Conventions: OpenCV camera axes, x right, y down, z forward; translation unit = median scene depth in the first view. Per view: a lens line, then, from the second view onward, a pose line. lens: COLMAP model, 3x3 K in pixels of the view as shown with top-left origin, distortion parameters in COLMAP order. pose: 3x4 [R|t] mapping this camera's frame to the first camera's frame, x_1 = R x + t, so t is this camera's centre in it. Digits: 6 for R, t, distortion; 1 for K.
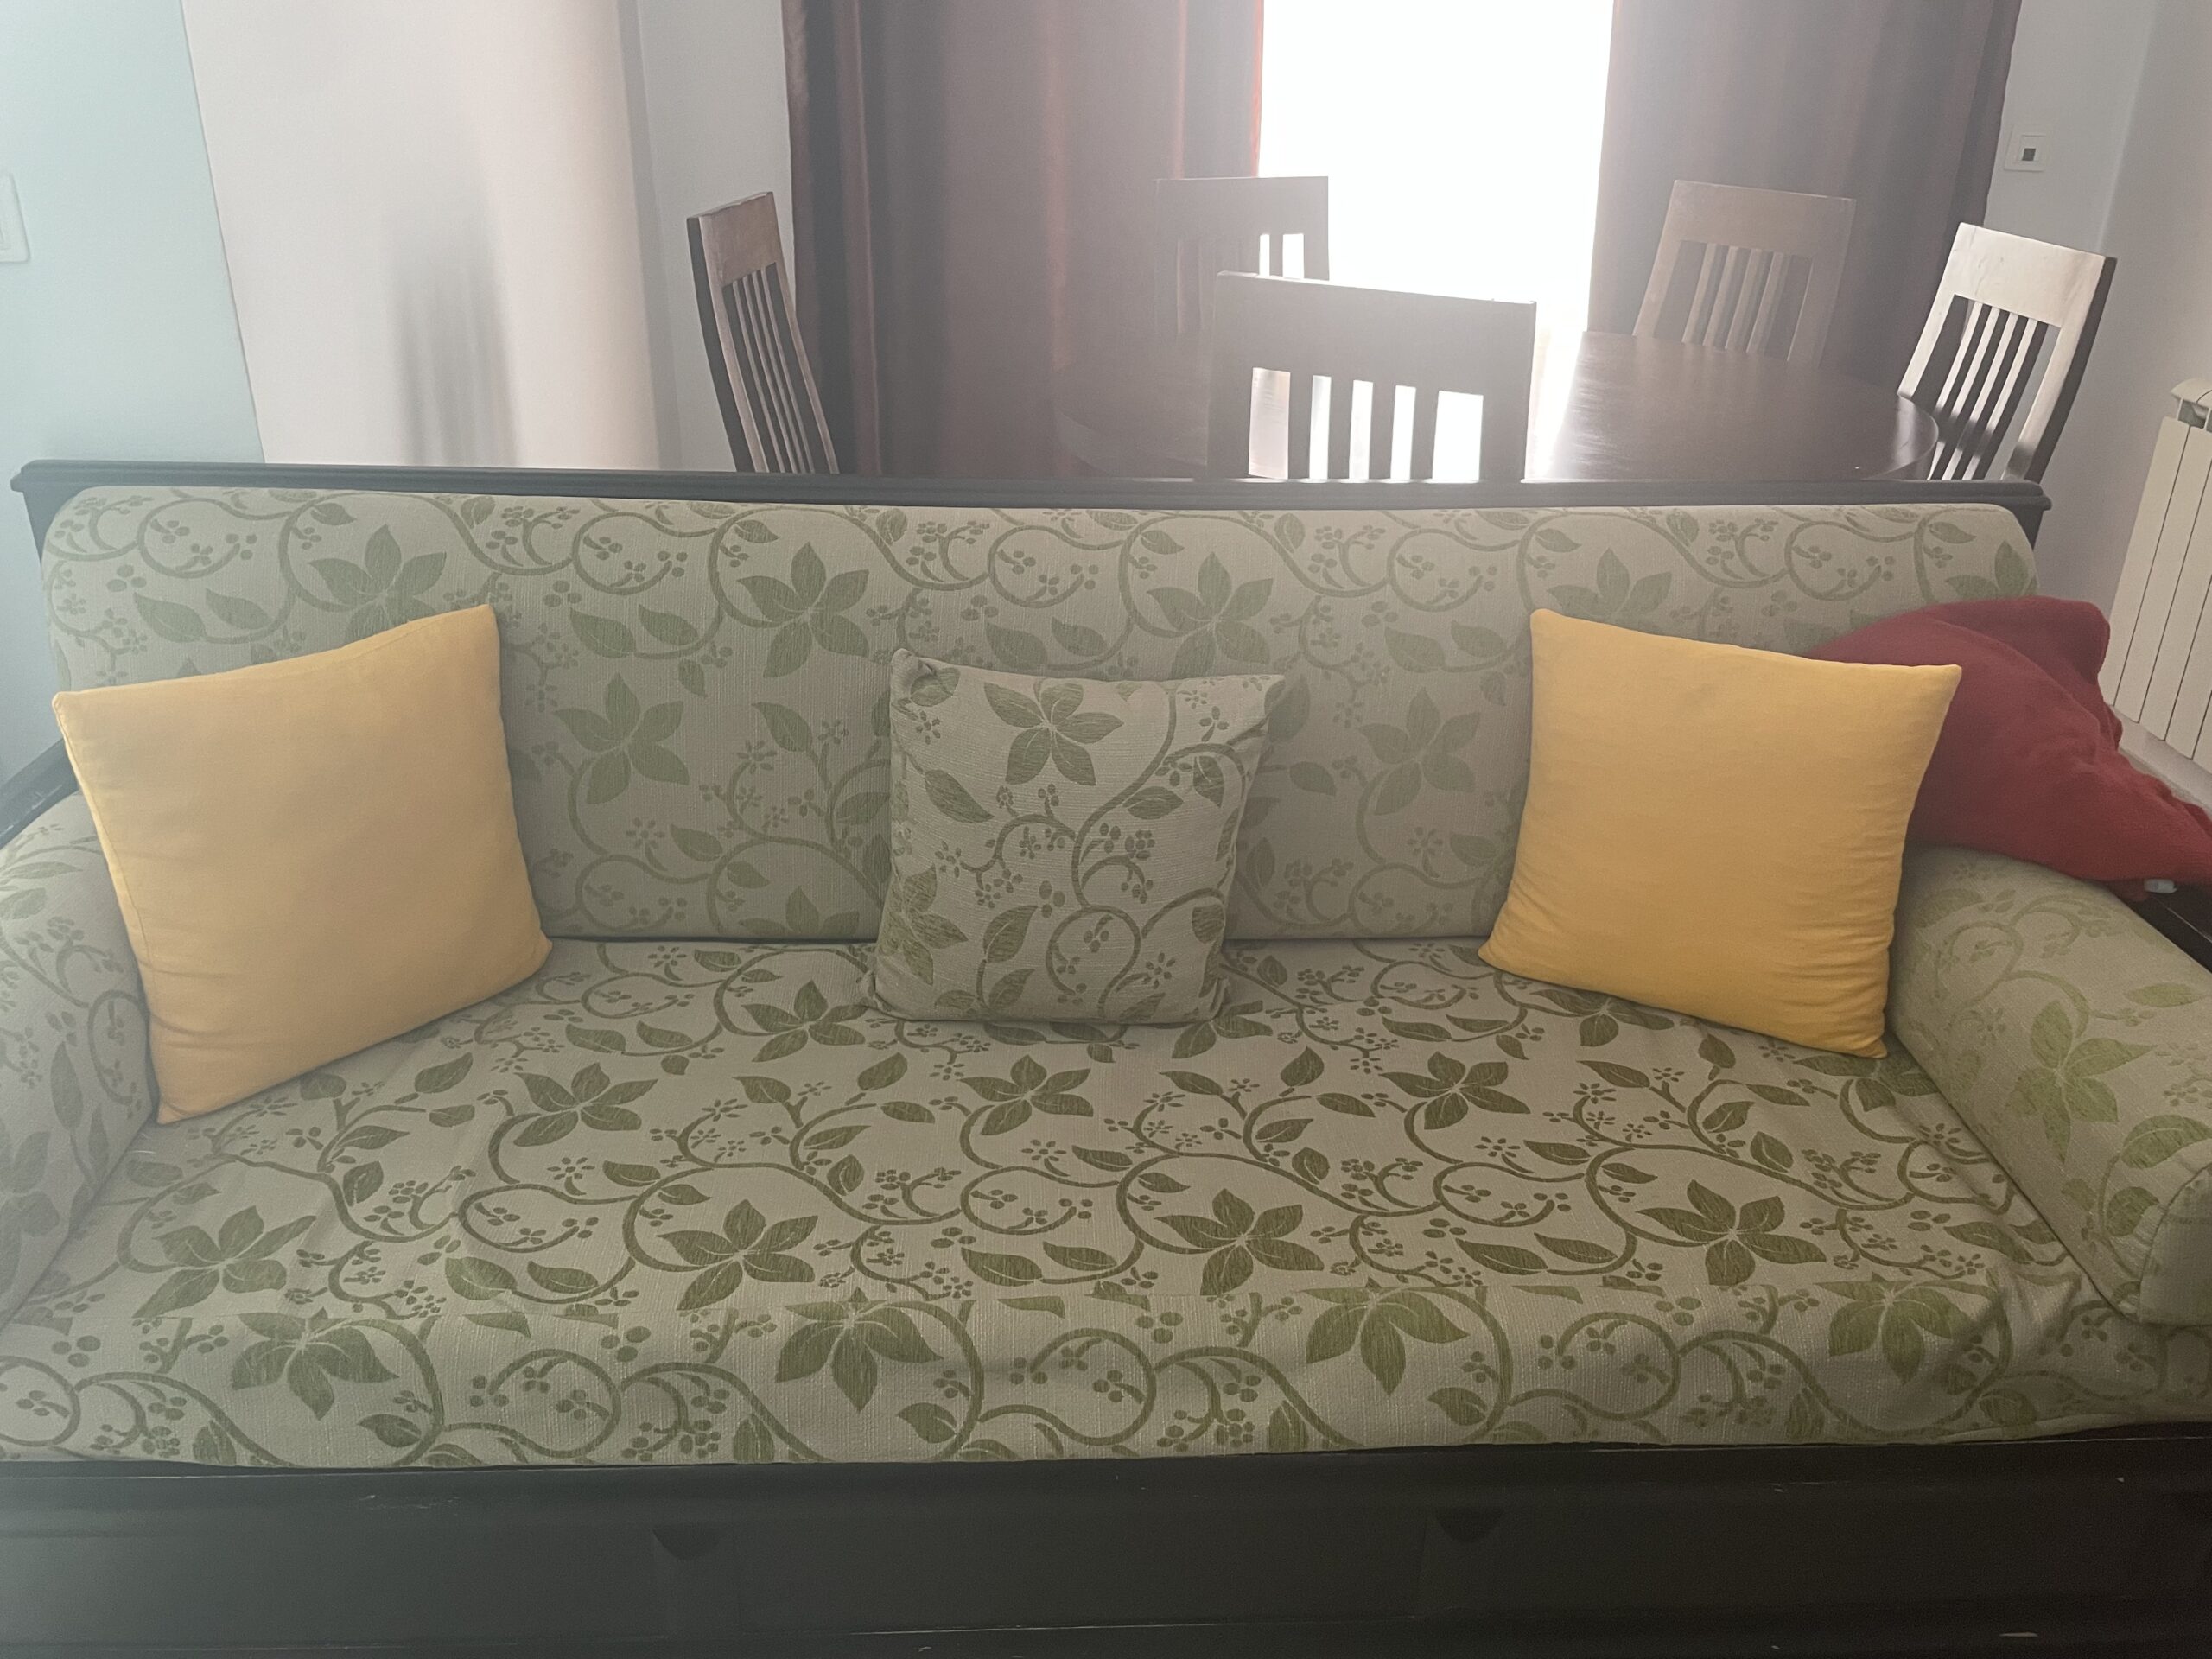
lens RADIAL K [[1656.5, 0, 1112.9], [0, 1656.5, 826.0], [0, 0, 1]] dist [0.039825, -0.033417]
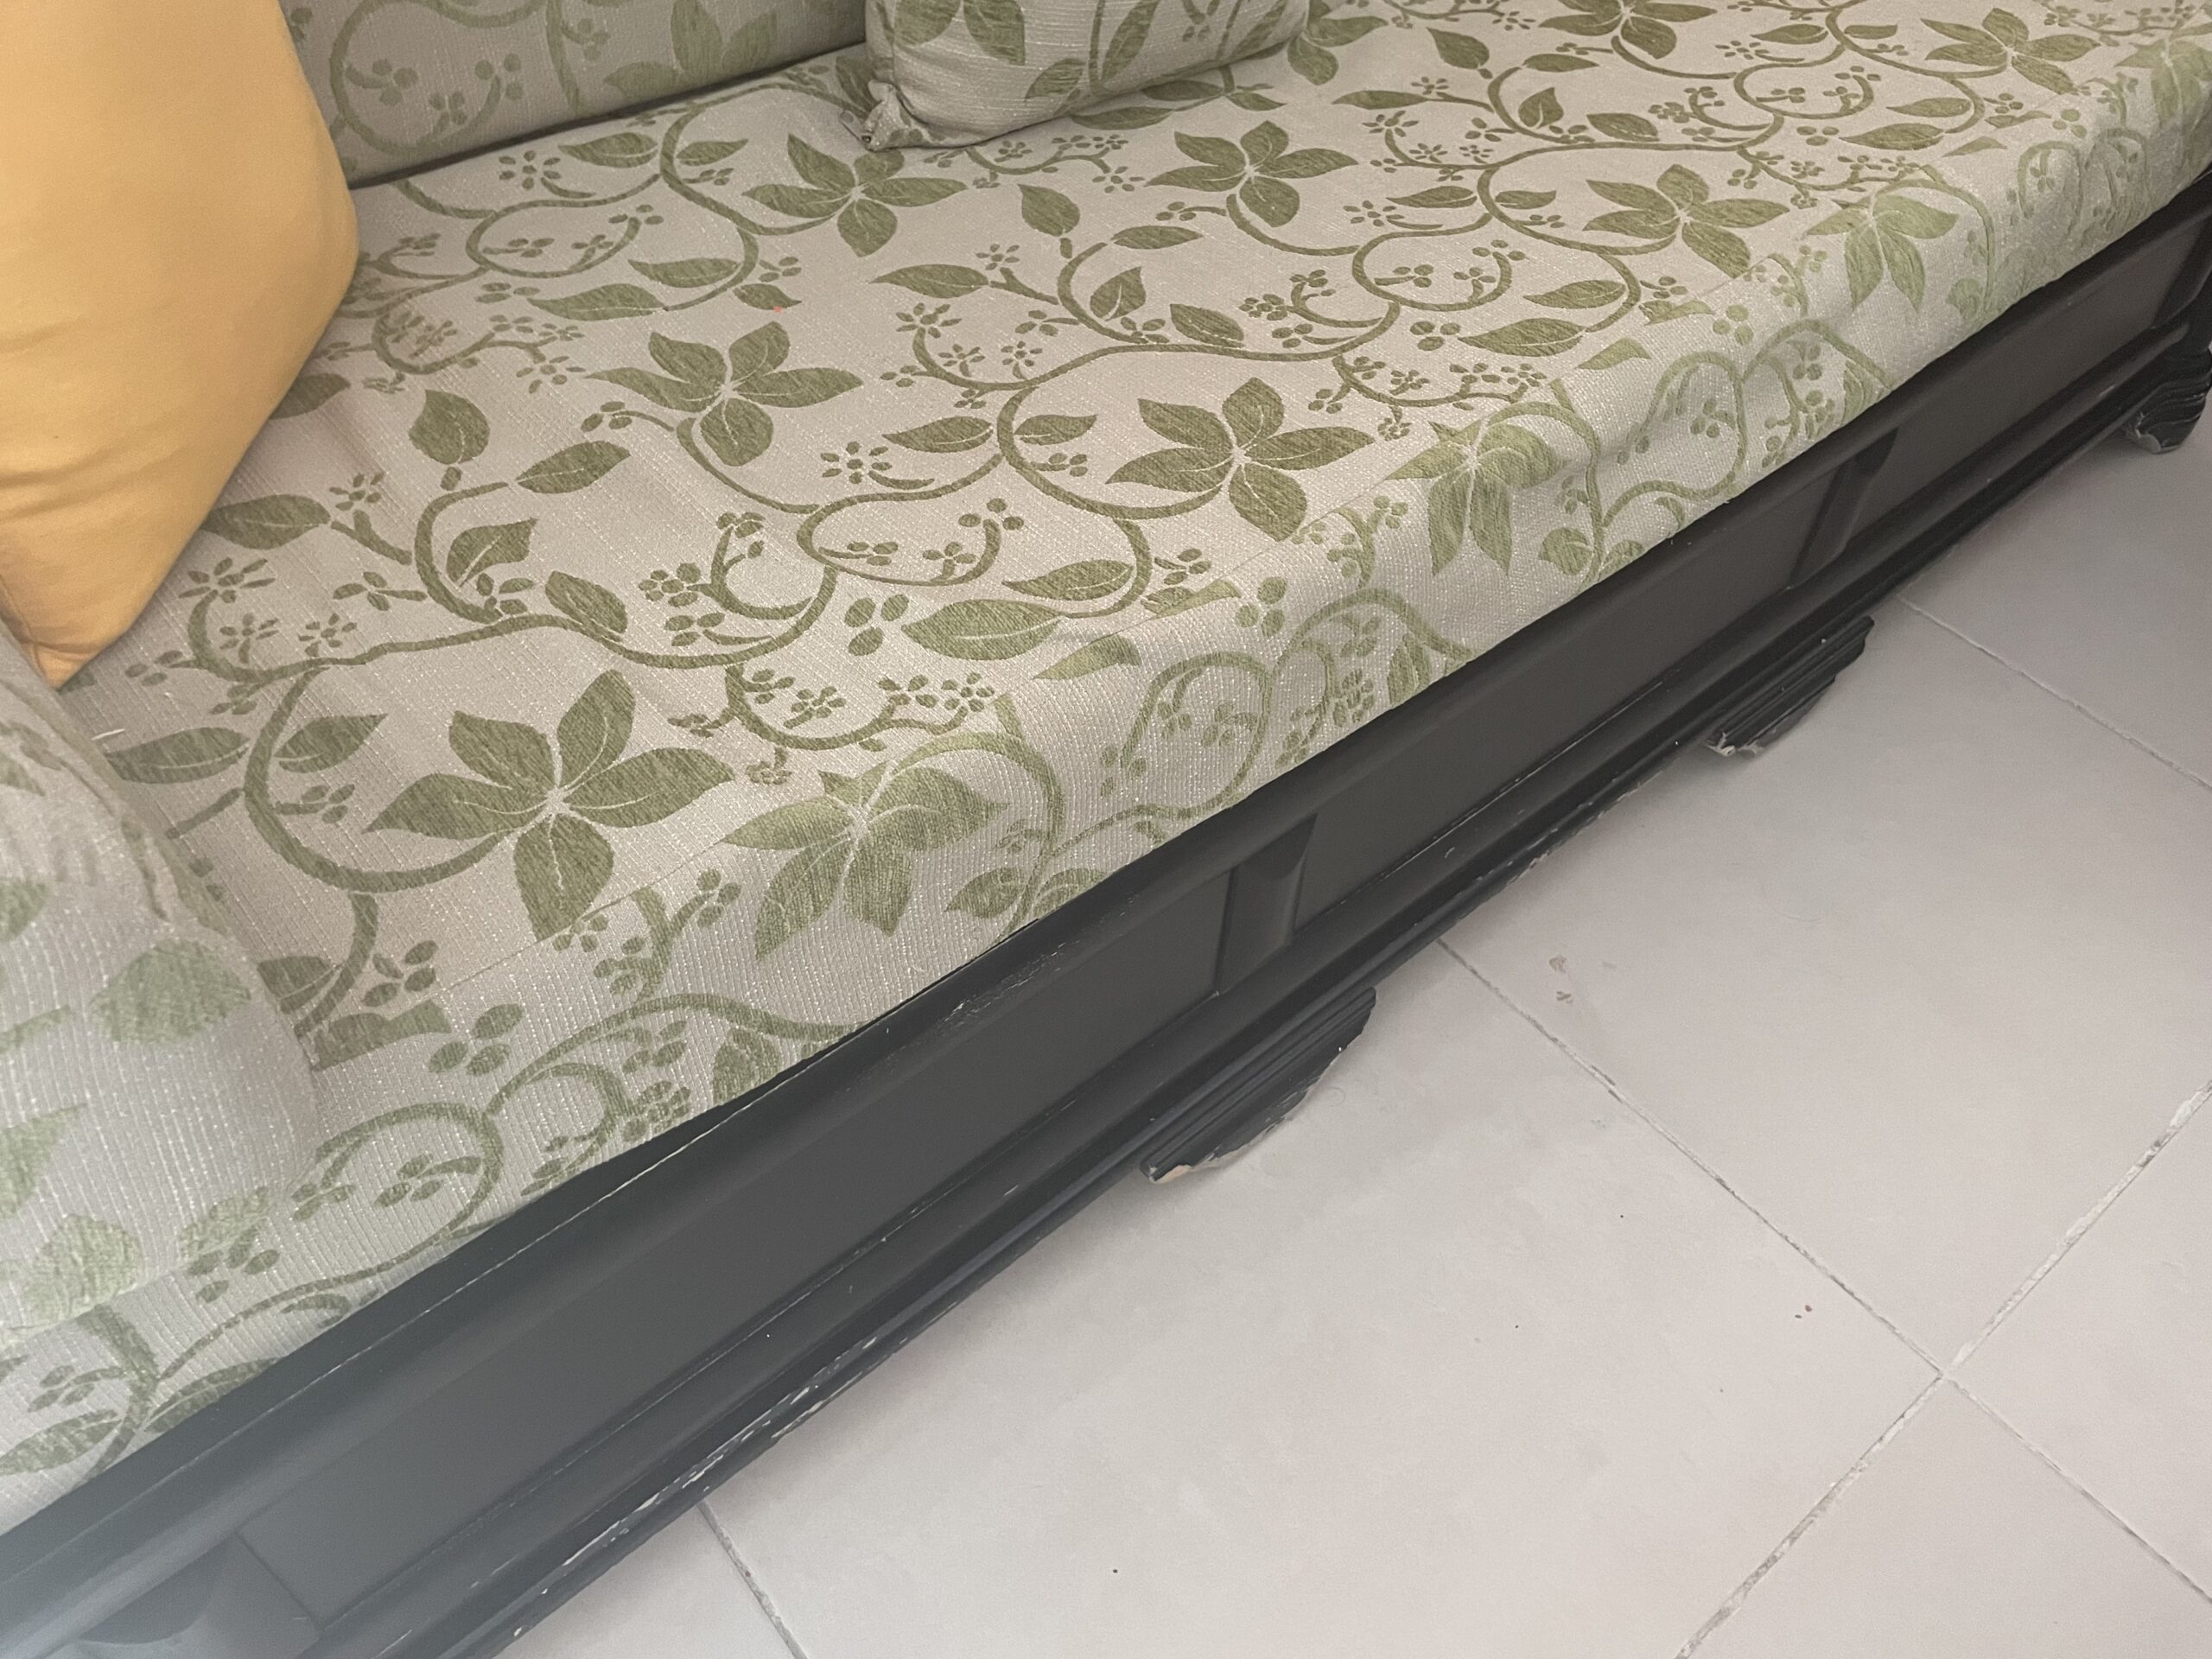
lens RADIAL K [[1656.5, 0, 1108.7], [0, 1656.5, 835.6], [0, 0, 1]] dist [0.039825, -0.033417]
pose [[0.776138, -0.455126, 0.436429, -0.647022], [0.237310, 0.852068, 0.466544, 0.072196], [-0.584203, -0.258534, 0.769329, 0.514534]]
